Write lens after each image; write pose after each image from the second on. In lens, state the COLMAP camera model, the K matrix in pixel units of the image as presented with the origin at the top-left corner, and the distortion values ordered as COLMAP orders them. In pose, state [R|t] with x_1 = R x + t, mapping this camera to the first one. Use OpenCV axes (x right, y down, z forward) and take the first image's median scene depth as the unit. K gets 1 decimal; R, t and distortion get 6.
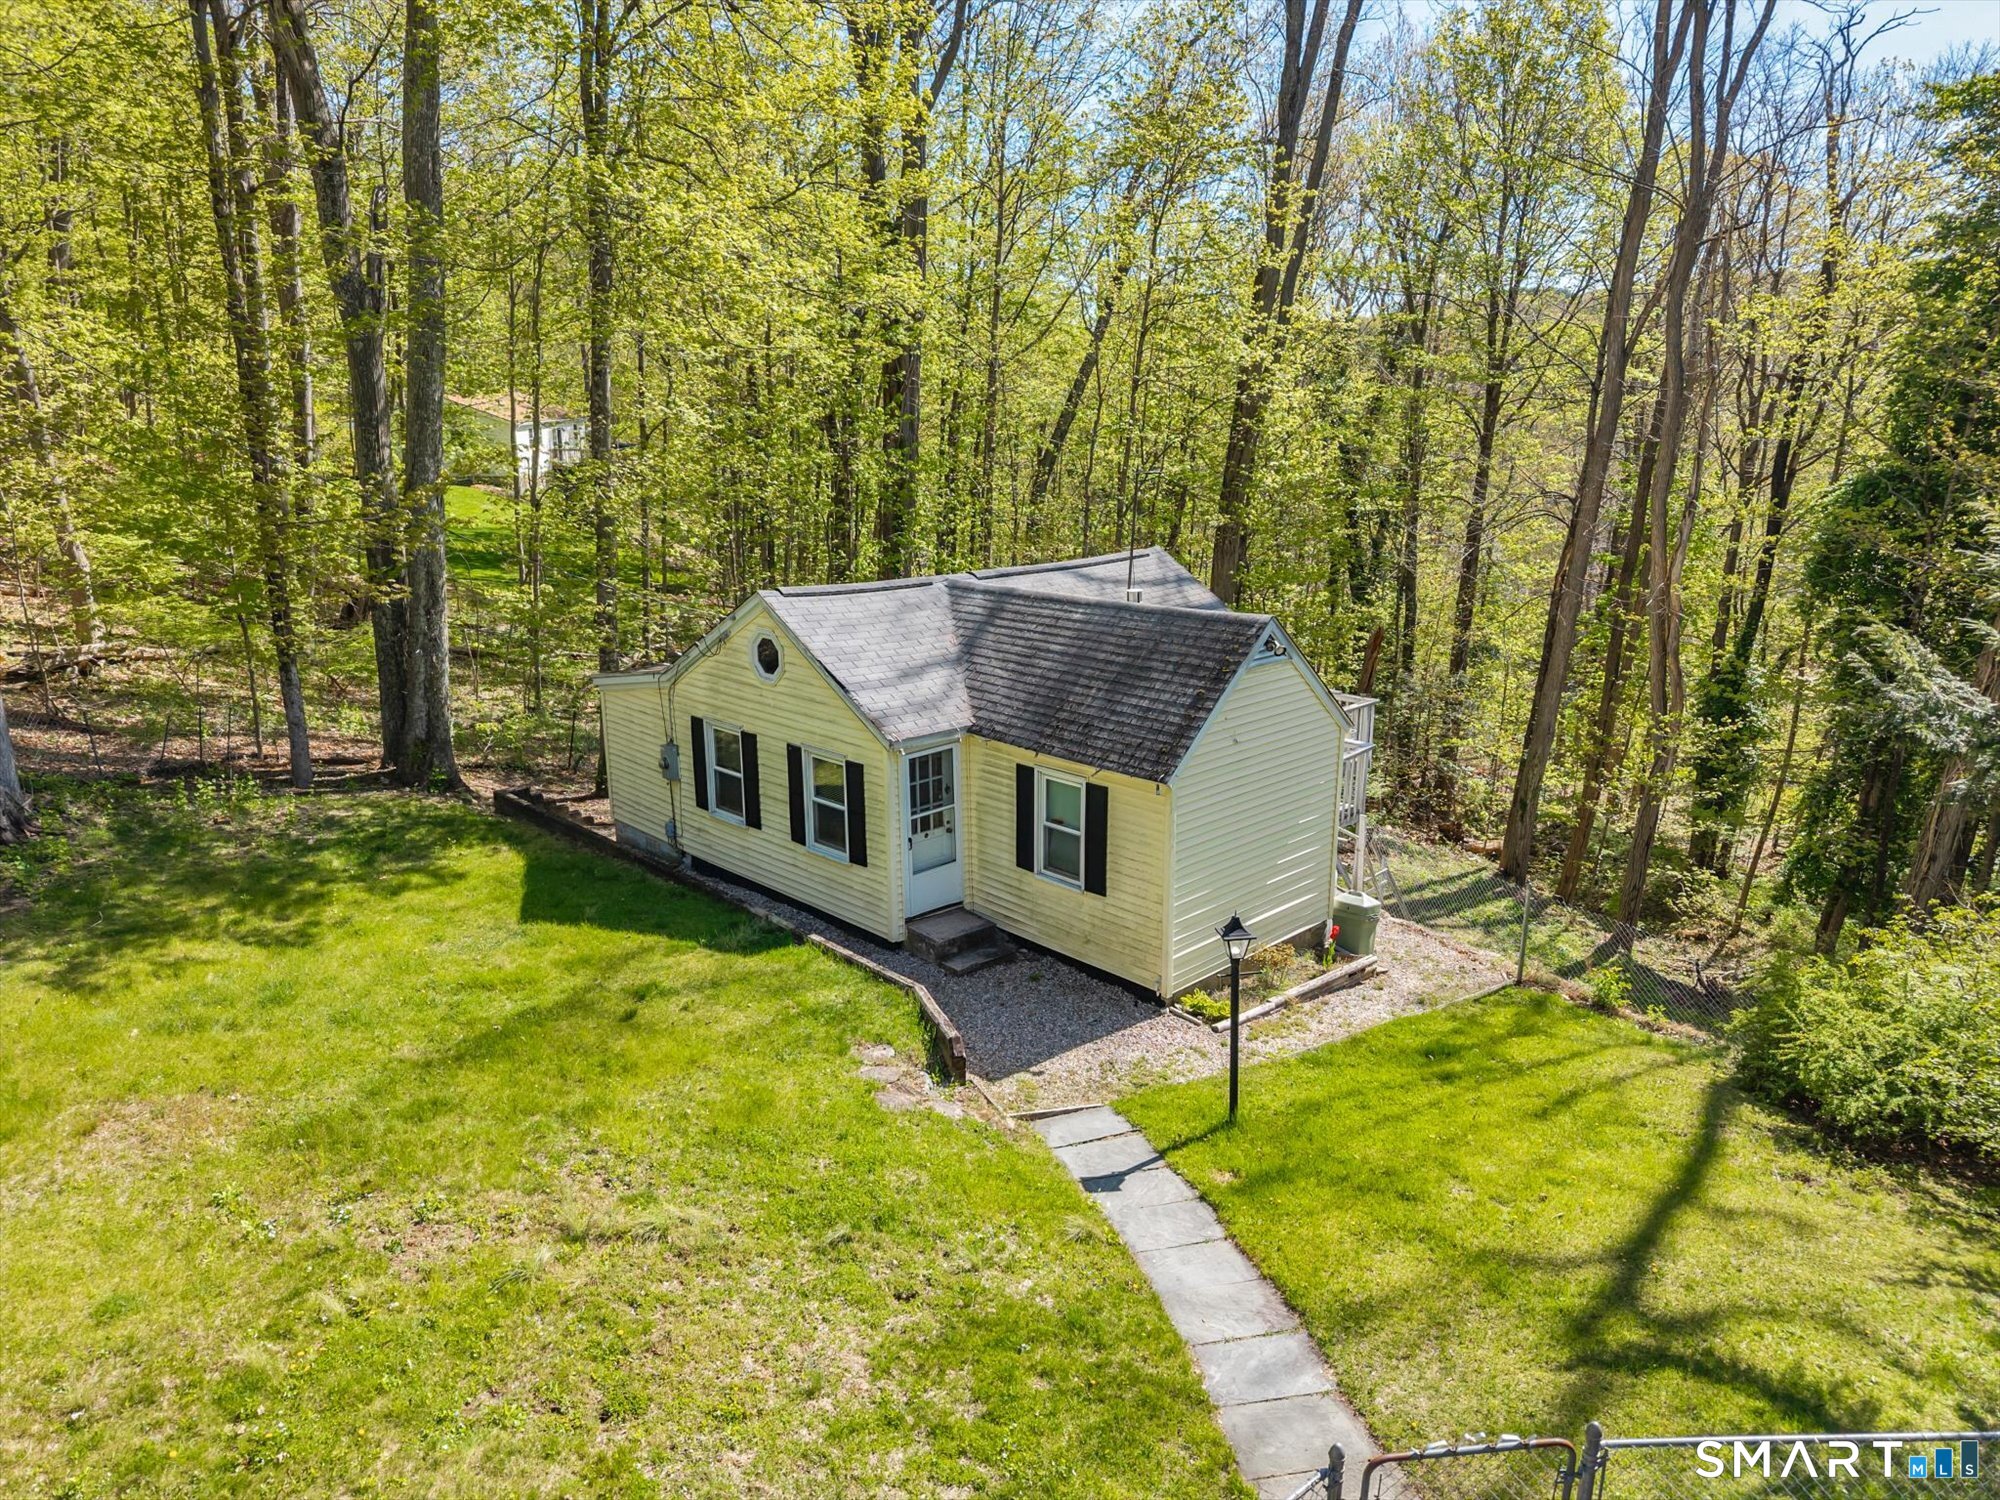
lens RADIAL K [[1344.5, 0, 999.3], [0, 1344.5, 754.2], [0, 0, 1]] dist [0.012509, -0.010638]
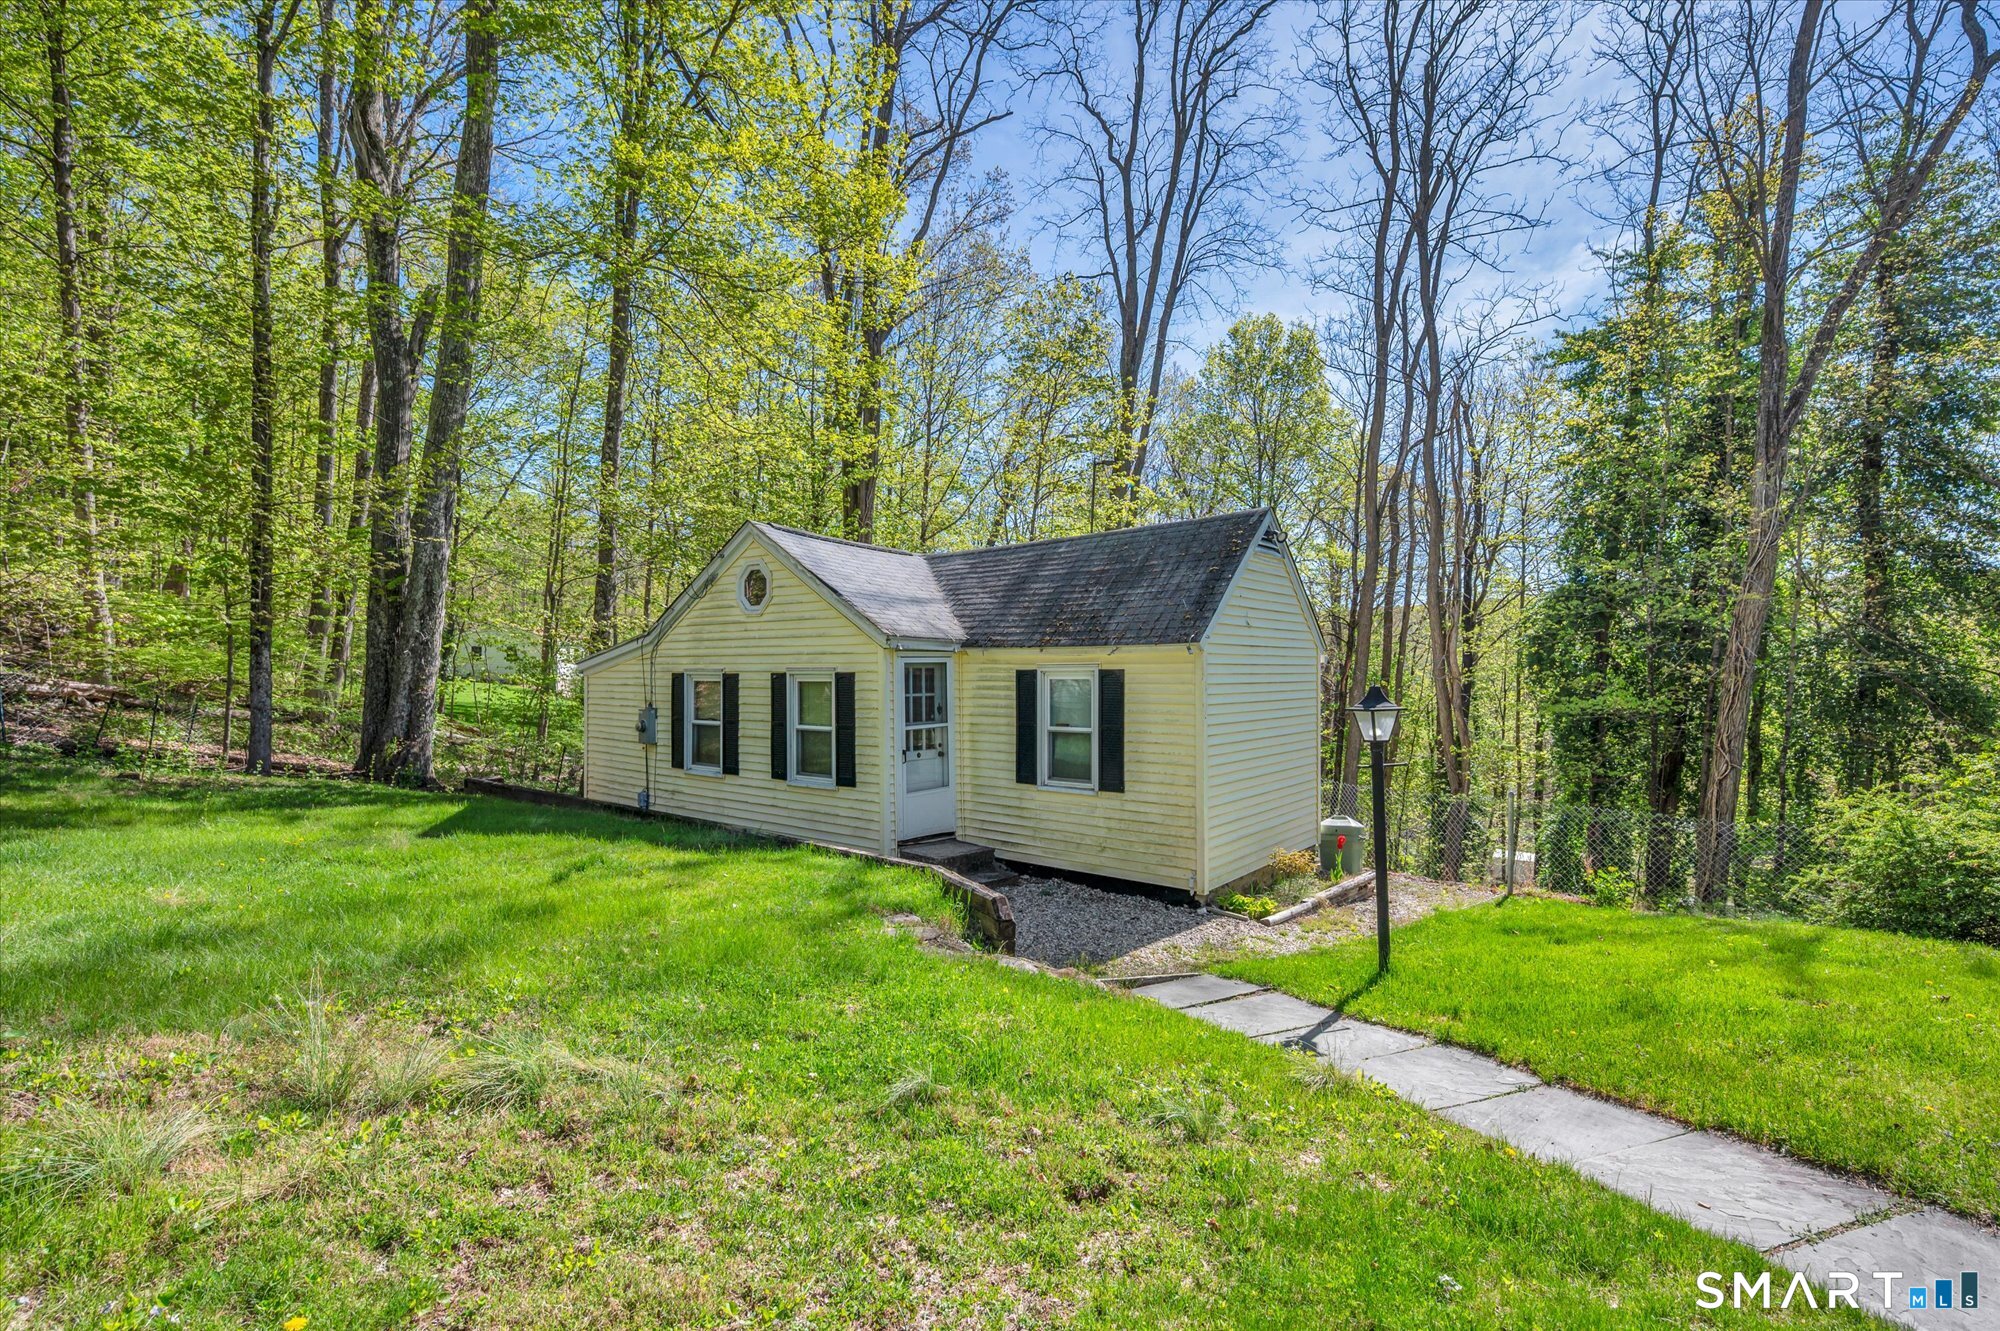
lens RADIAL K [[893.2, 0, 1006.6], [0, 893.2, 669.2], [0, 0, 1]] dist [-0.001891, 0.001779]
pose [[0.992032, 0.005001, 0.125890, -0.073480], [0.028710, 0.963948, -0.264536, 0.172373], [-0.122674, 0.266043, 0.956124, 0.373843]]
